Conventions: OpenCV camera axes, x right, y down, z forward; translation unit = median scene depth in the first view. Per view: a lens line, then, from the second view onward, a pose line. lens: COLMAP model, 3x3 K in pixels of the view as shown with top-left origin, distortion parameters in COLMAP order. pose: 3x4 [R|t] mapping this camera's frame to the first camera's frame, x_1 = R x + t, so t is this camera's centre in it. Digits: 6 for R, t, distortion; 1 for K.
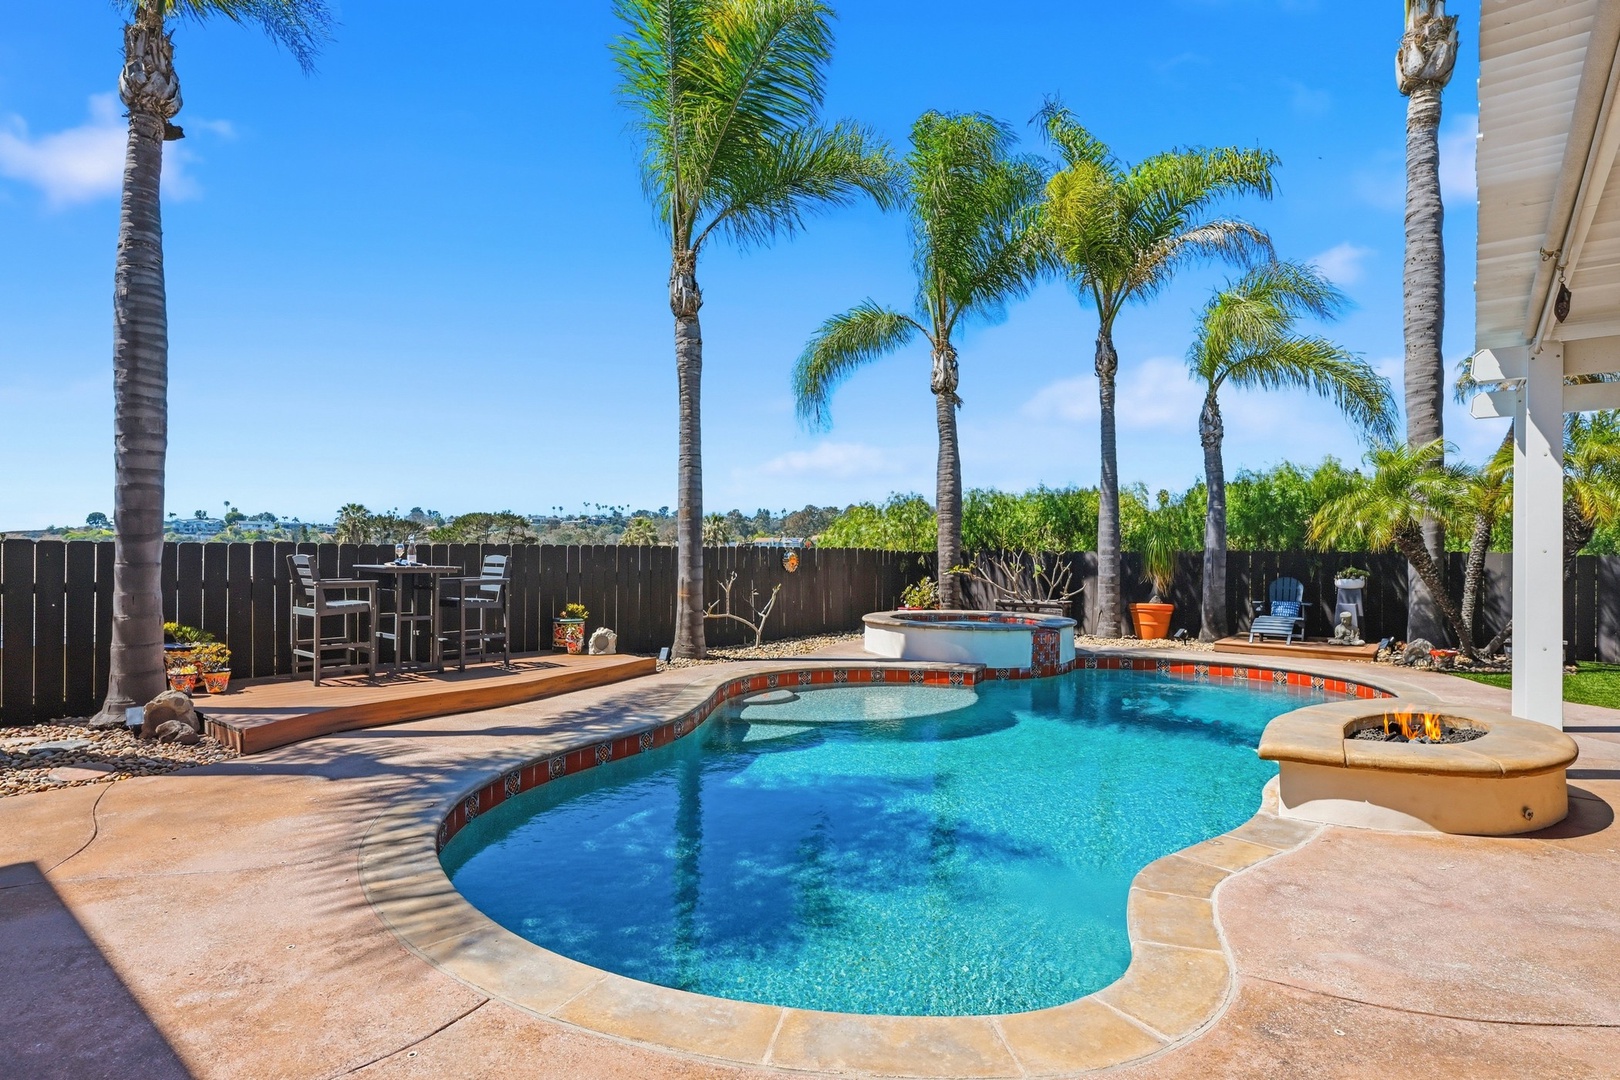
lens RADIAL K [[860.7, 0, 812.8], [0, 860.7, 563.0], [0, 0, 1]] dist [-0.003250, 0.000795]
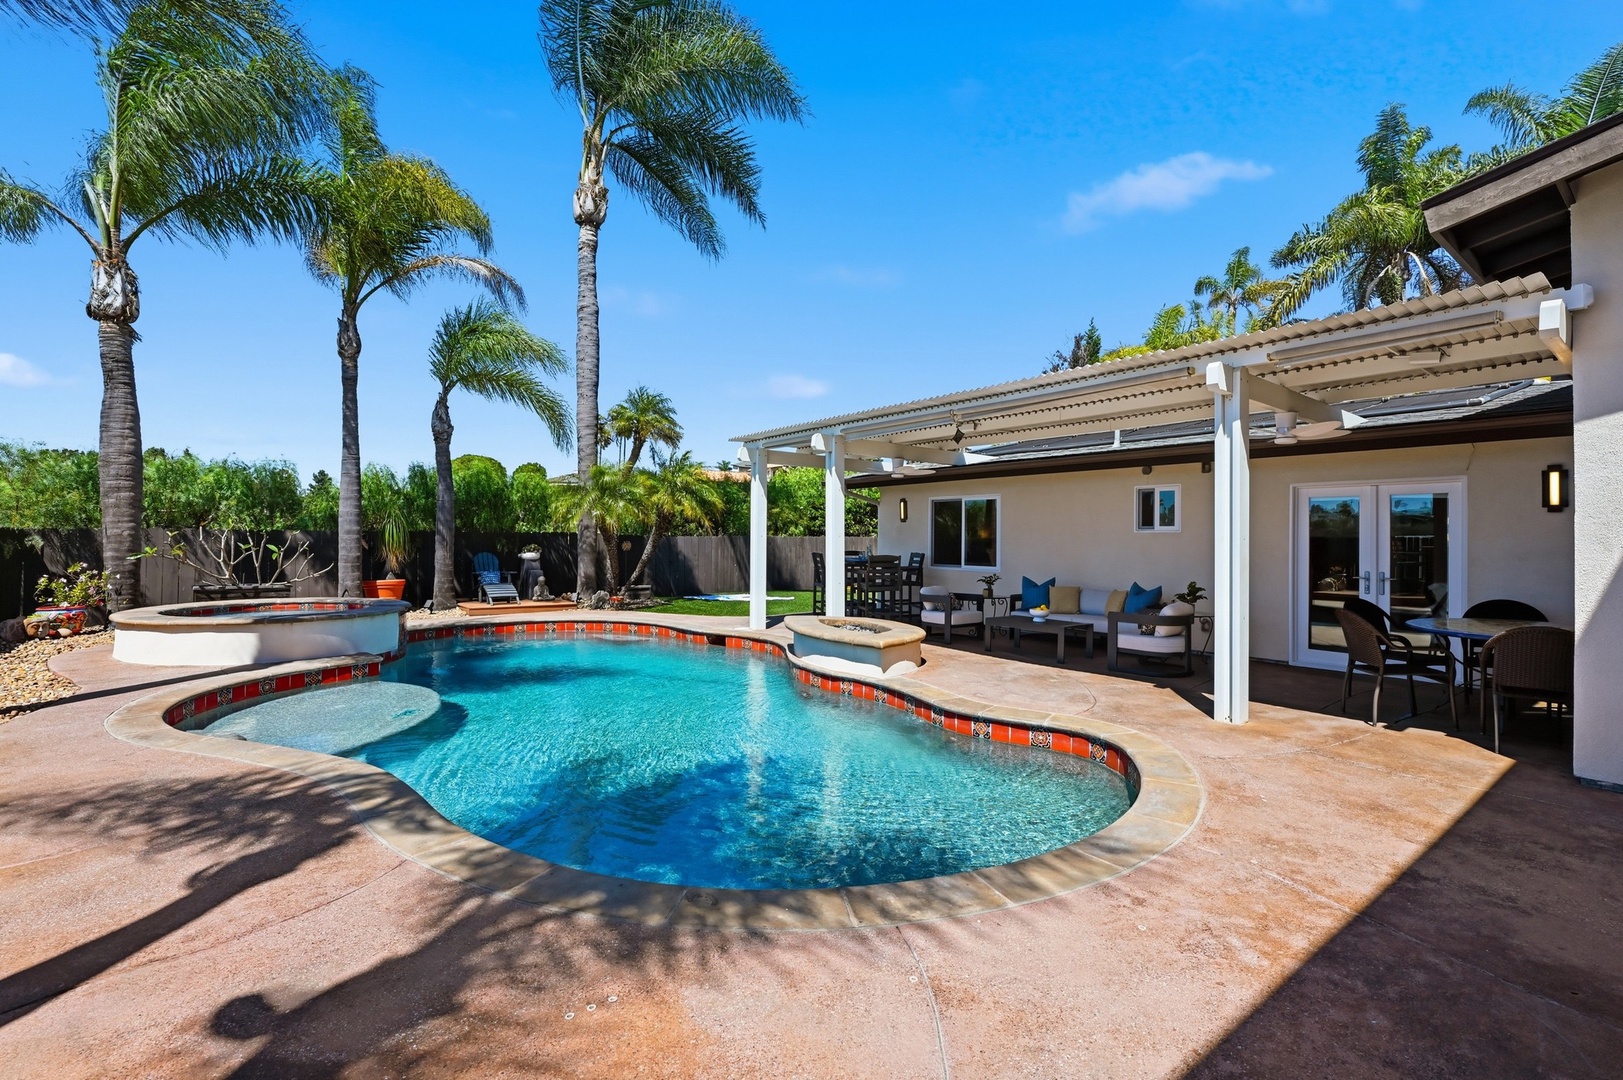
lens RADIAL K [[723.4, 0, 811.5], [0, 723.4, 540.0], [0, 0, 1]] dist [-0.013418, 0.000286]
pose [[0.220120, -0.007122, 0.975447, -0.380419], [0.003903, 0.999972, 0.006420, -0.006405], [-0.975465, 0.002394, 0.220142, 0.296356]]
